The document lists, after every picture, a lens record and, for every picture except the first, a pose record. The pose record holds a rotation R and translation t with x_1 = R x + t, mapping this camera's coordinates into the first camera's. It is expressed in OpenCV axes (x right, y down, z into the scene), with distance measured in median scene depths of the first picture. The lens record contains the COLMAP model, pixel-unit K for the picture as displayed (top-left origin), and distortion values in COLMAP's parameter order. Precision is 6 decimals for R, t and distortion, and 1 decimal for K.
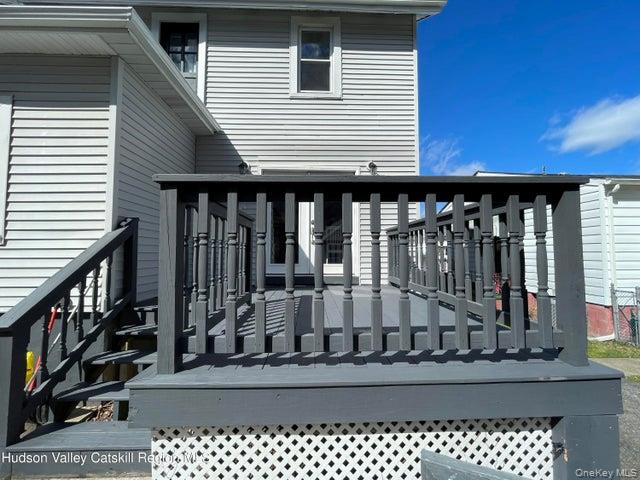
lens RADIAL K [[259.2, 0, 319.0], [0, 259.2, 238.2], [0, 0, 1]] dist [-0.000665, -0.000296]
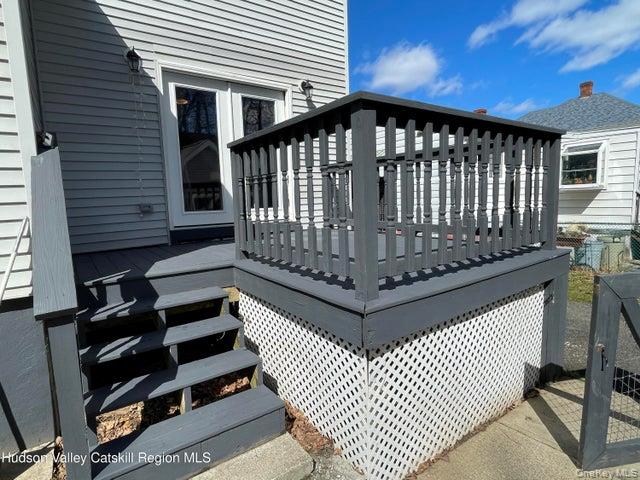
lens RADIAL K [[344.0, 0, 318.8], [0, 344.0, 239.8], [0, 0, 1]] dist [-0.006943, -0.000831]
pose [[0.830415, -0.095055, 0.548976, -0.688176], [0.001835, 0.985800, 0.167915, 0.030937], [-0.557142, -0.138432, 0.818798, 0.026638]]
